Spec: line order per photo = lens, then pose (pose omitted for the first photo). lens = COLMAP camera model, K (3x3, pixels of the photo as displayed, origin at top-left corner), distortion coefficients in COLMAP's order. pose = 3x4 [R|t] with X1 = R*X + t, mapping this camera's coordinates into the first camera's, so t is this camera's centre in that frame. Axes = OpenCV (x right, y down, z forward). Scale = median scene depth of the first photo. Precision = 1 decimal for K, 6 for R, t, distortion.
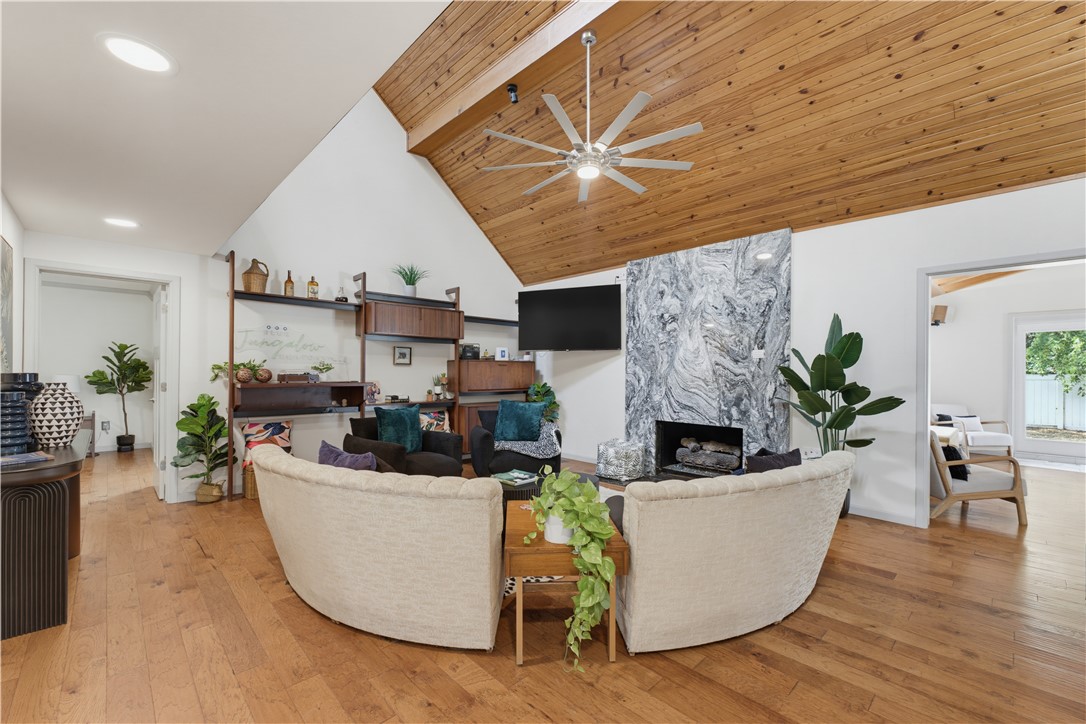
lens RADIAL K [[463.2, 0, 548.2], [0, 463.2, 370.1], [0, 0, 1]] dist [0.001930, 0.000562]
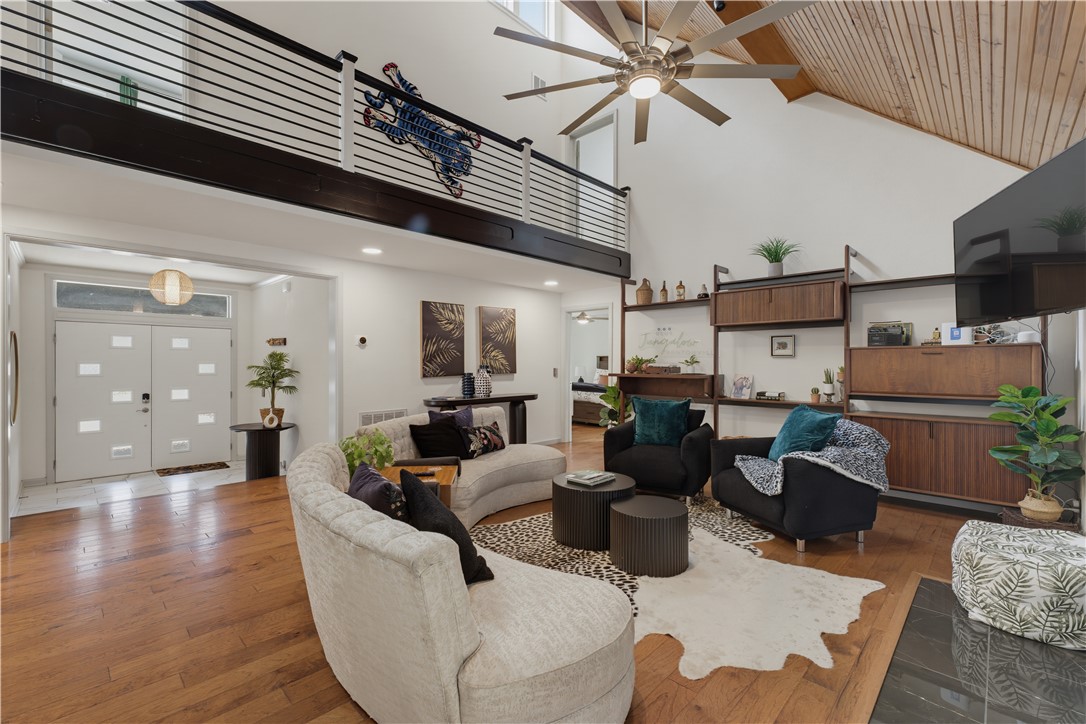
lens RADIAL K [[463.2, 0, 542.5], [0, 463.2, 364.4], [0, 0, 1]] dist [0.001930, 0.000562]
pose [[0.038040, -0.006468, -0.999255, 0.528700], [-0.003607, 0.999972, -0.006610, 0.010208], [0.999270, 0.003855, 0.038016, 0.531622]]
